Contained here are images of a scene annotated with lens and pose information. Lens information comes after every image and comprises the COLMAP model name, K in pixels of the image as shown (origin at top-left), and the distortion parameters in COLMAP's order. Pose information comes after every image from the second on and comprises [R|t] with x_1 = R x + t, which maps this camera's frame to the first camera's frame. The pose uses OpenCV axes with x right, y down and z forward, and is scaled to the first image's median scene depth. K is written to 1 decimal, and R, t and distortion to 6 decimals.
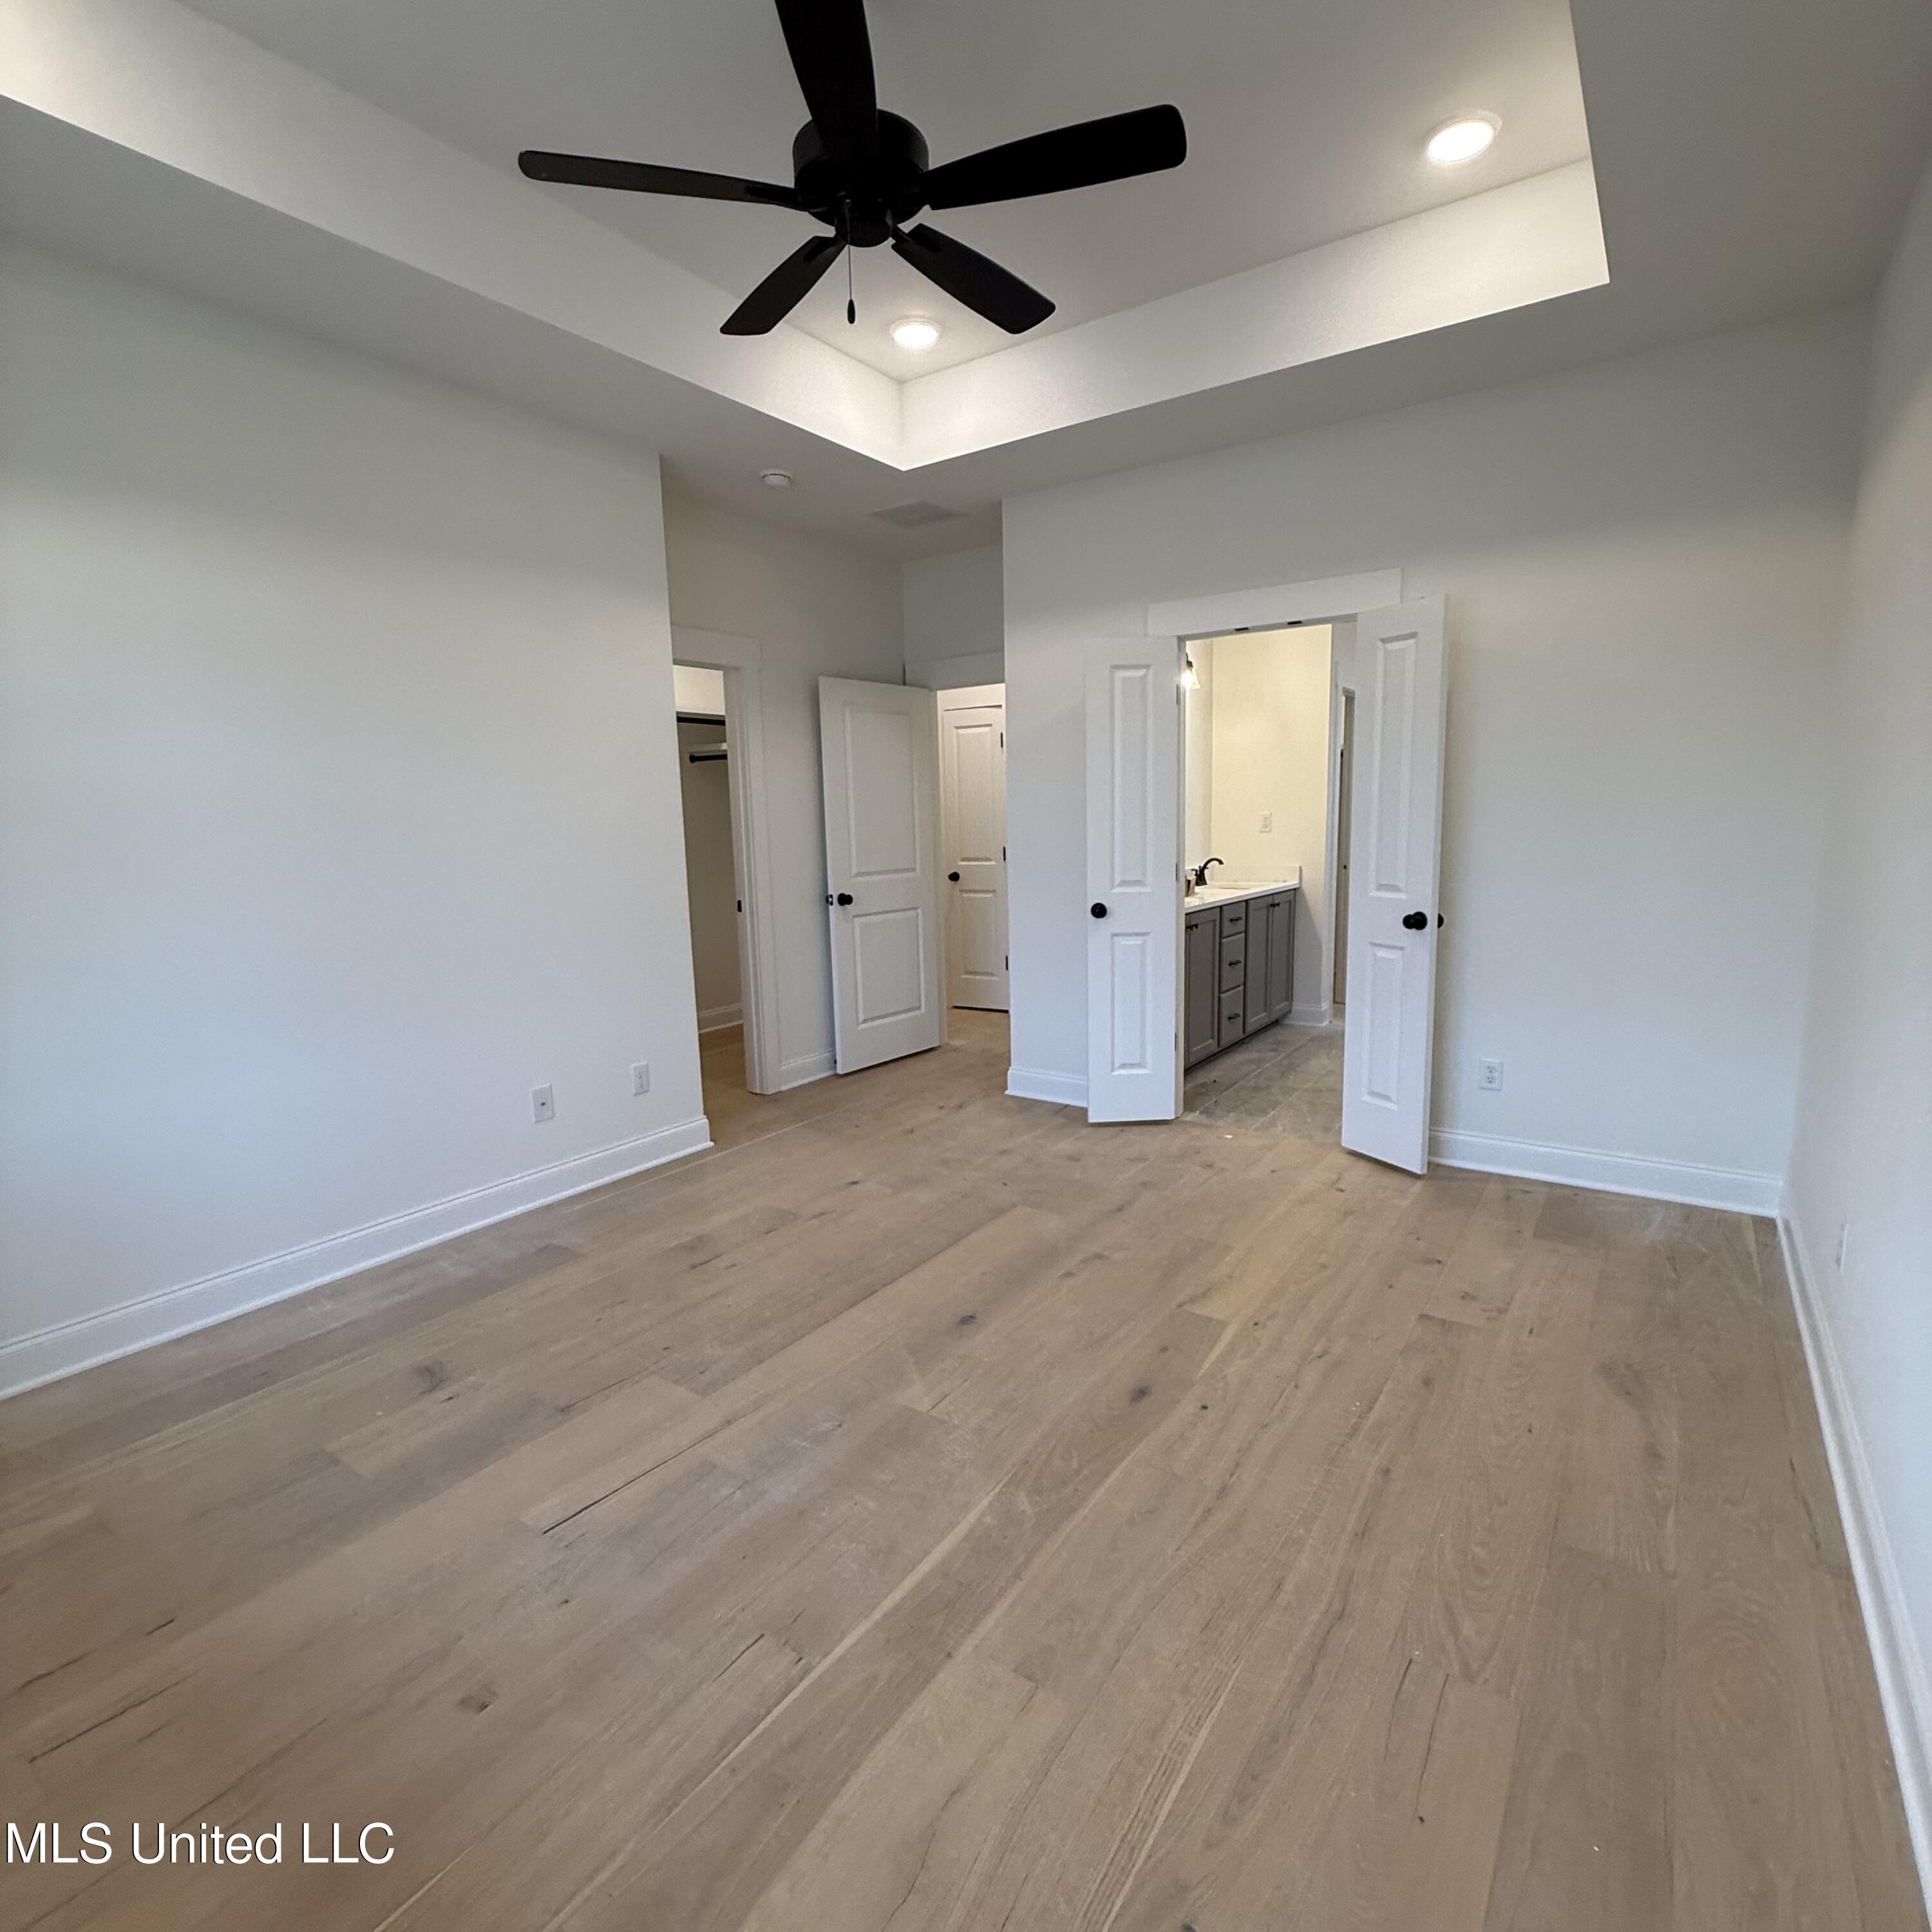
lens RADIAL K [[1022.6, 0, 967.8], [0, 1022.6, 963.5], [0, 0, 1]] dist [0.000024, 0.000325]
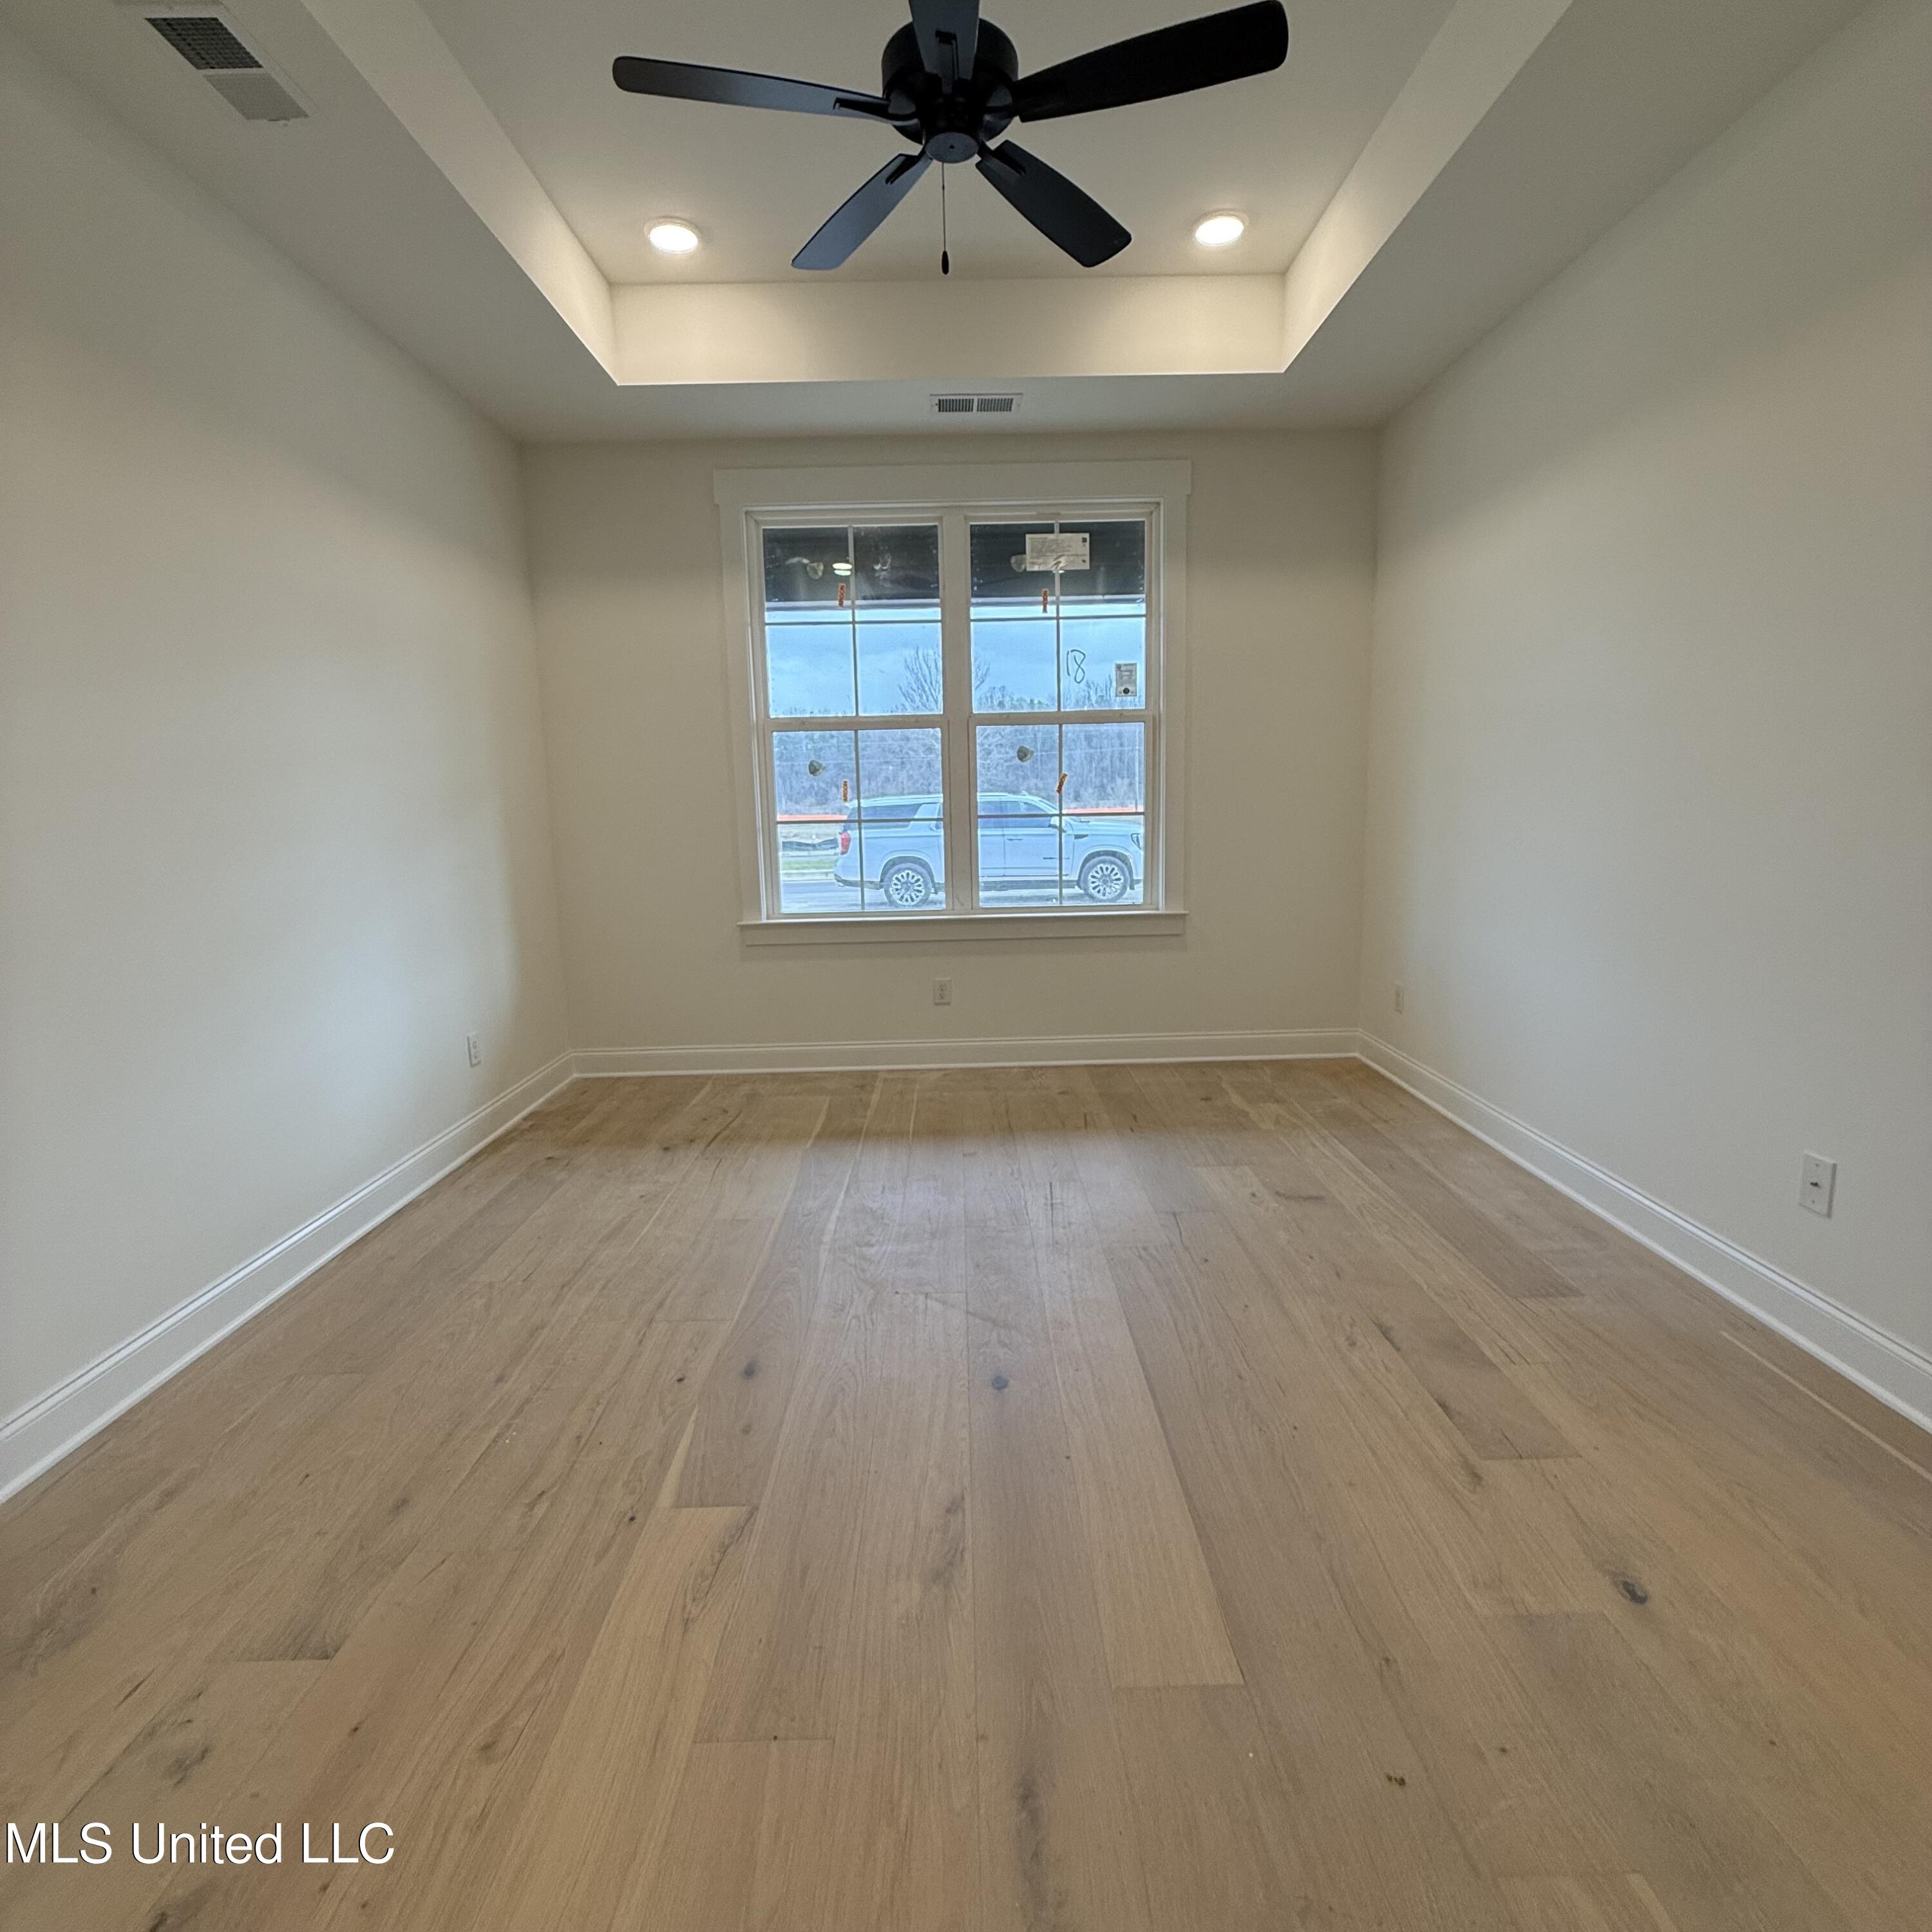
lens RADIAL K [[1022.6, 0, 967.8], [0, 1022.6, 963.5], [0, 0, 1]] dist [0.000024, 0.000325]
pose [[-0.814946, 0.134000, -0.563833, 0.433618], [-0.043068, 0.956208, 0.289500, -0.192831], [0.577935, 0.260210, -0.773487, 1.558611]]
